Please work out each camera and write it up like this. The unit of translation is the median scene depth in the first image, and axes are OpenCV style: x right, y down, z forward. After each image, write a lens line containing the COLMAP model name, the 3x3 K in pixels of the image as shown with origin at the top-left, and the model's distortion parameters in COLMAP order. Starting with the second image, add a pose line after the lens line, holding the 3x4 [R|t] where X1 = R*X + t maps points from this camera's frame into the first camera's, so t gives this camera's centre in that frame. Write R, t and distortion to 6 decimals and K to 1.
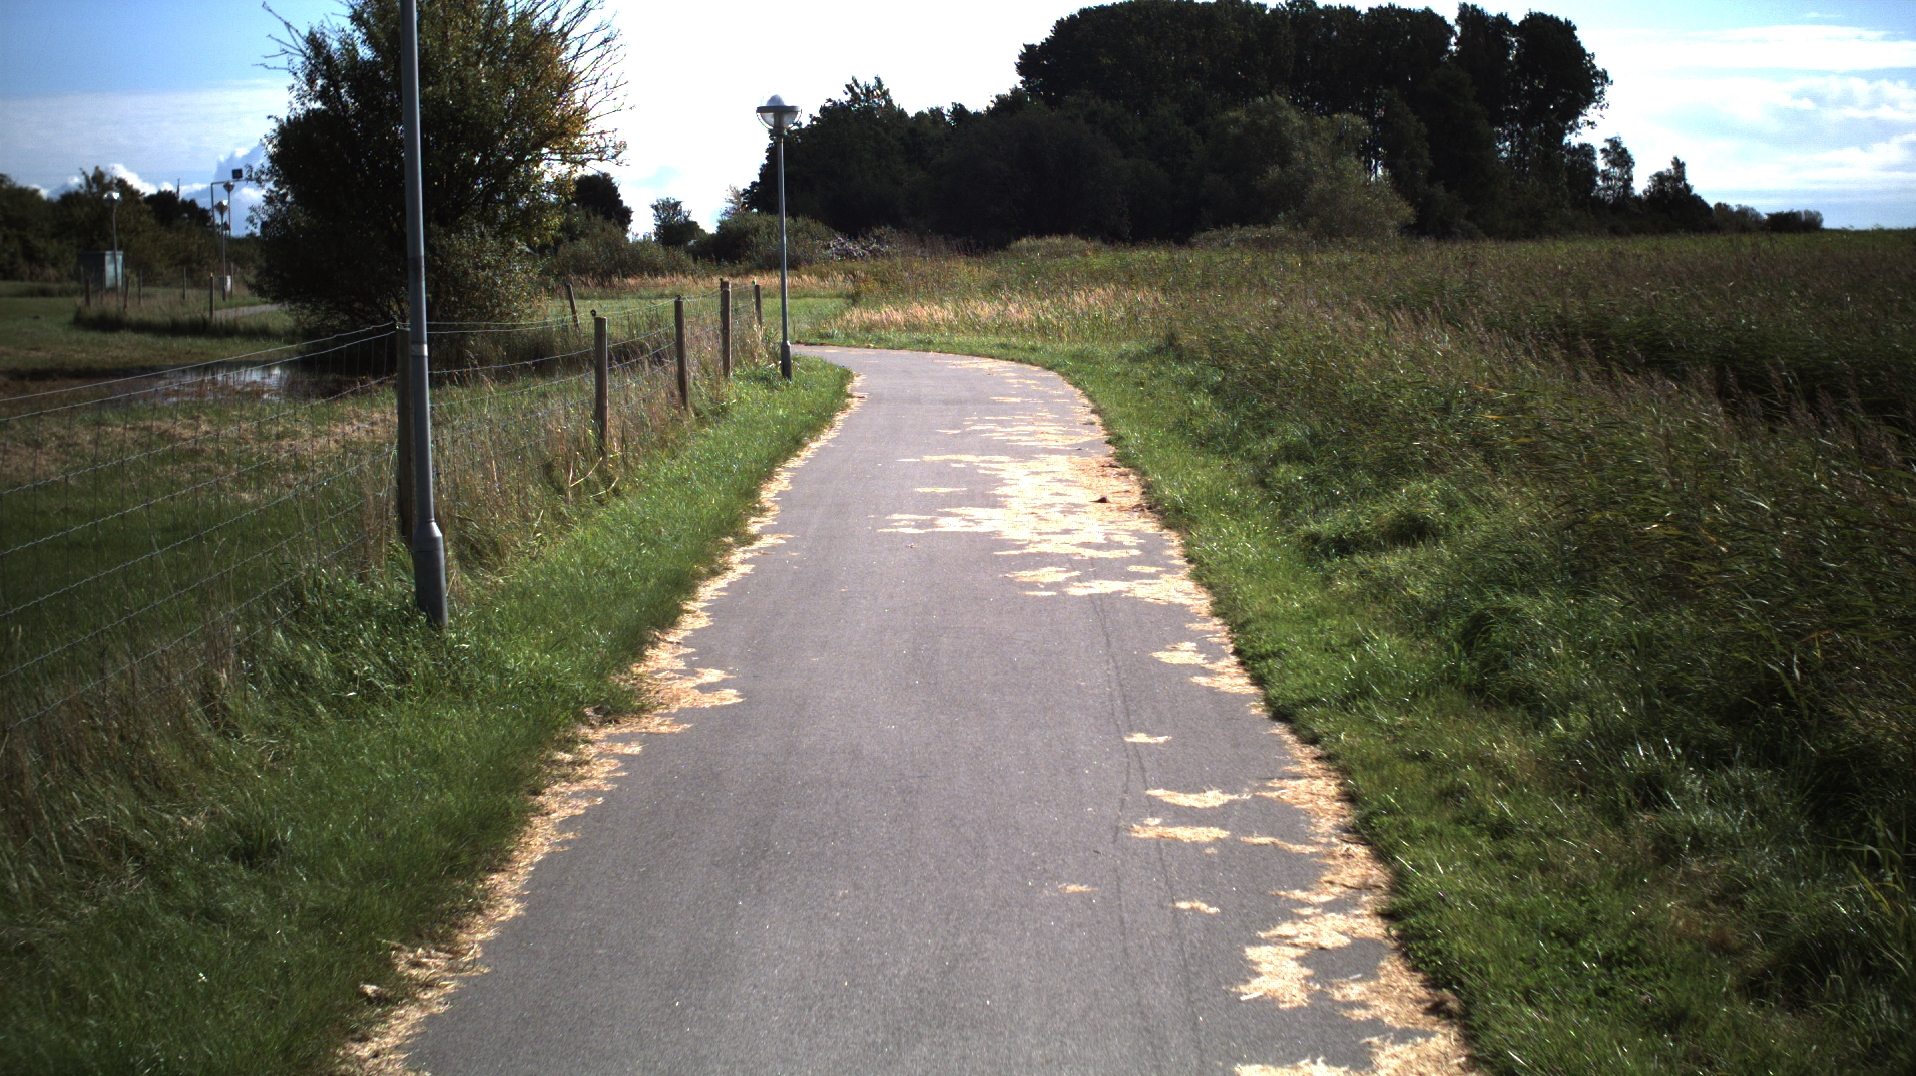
lens RADIAL K [[3401.0, 0, 958.0], [0, 3401.0, 538.0], [0, 0, 1]] dist [-0.322752, 0.555979]
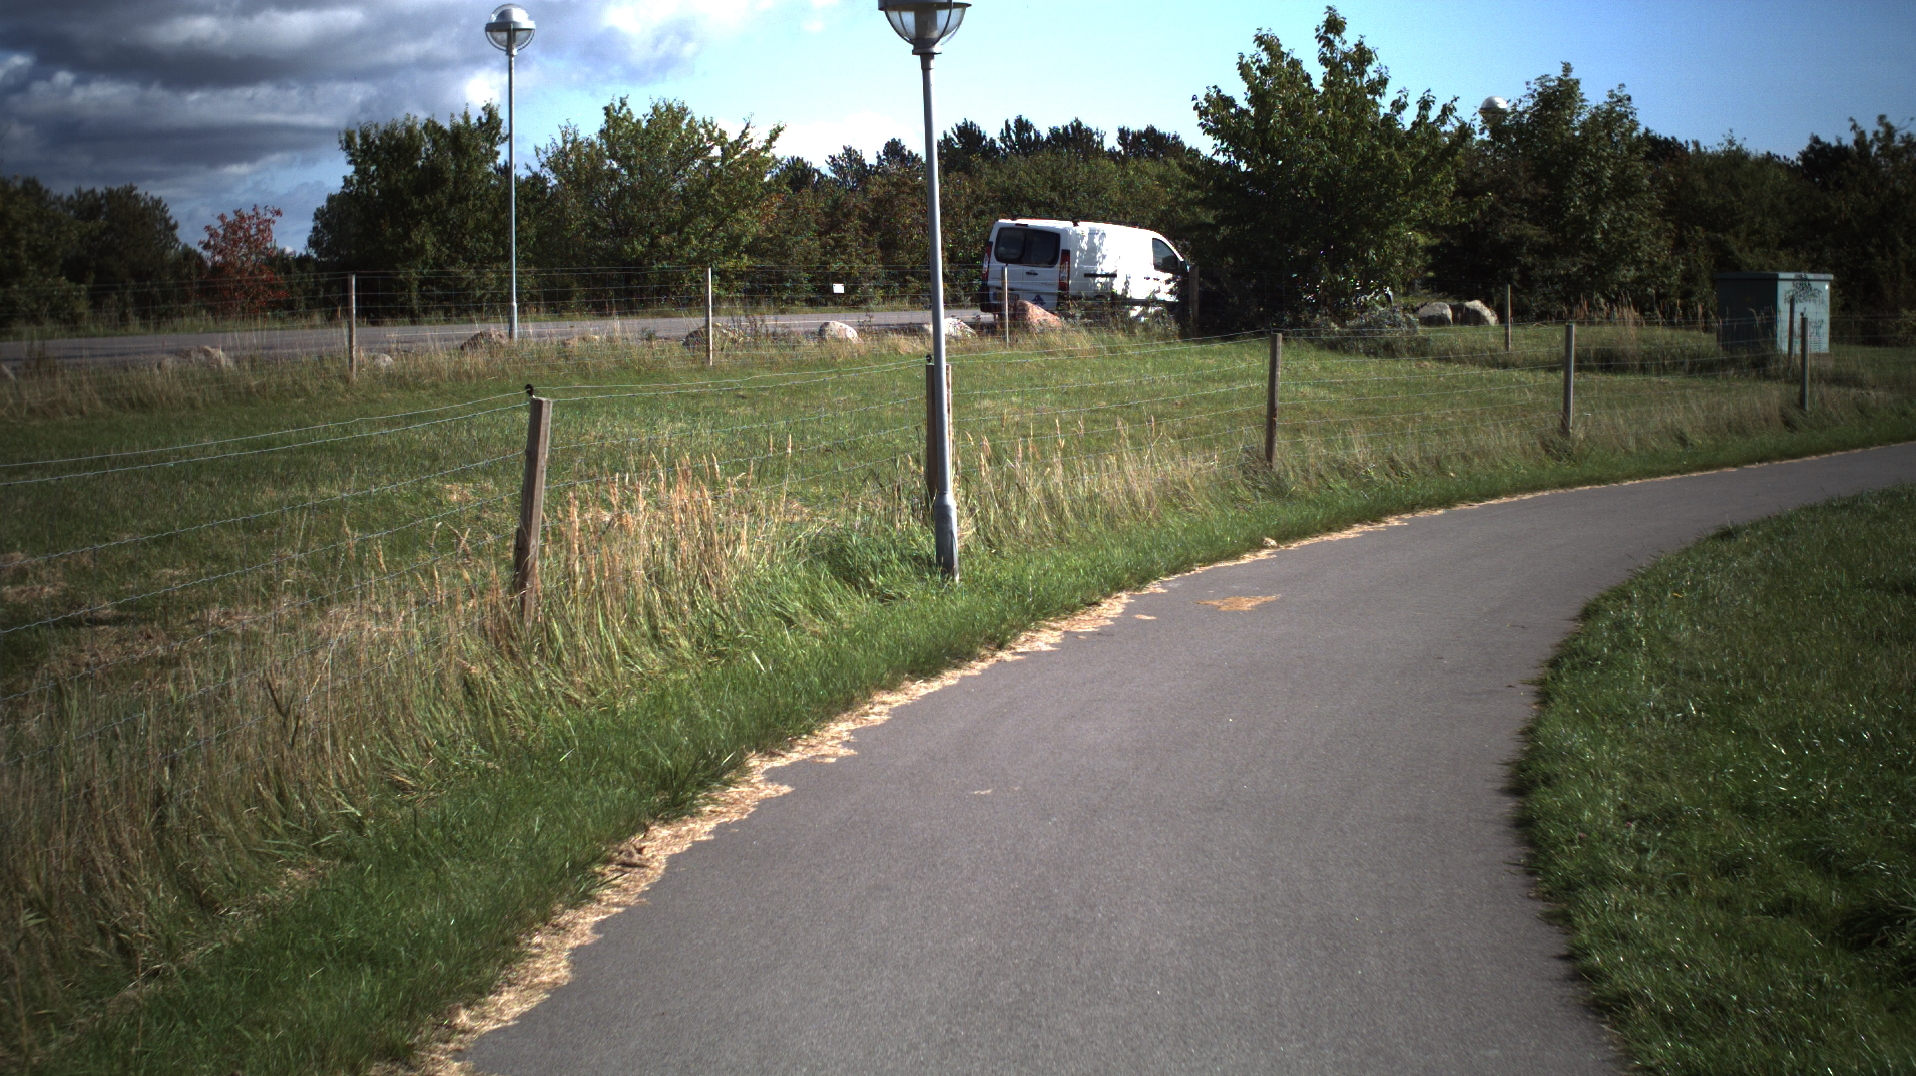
lens RADIAL K [[3401.0, 0, 958.0], [0, 3401.0, 538.0], [0, 0, 1]] dist [-0.322752, 0.555979]
pose [[0.820431, 0.049947, -0.569560, -0.074575], [-0.055261, 0.998440, 0.007956, -0.040313], [0.569069, 0.024947, 0.821912, 0.478267]]
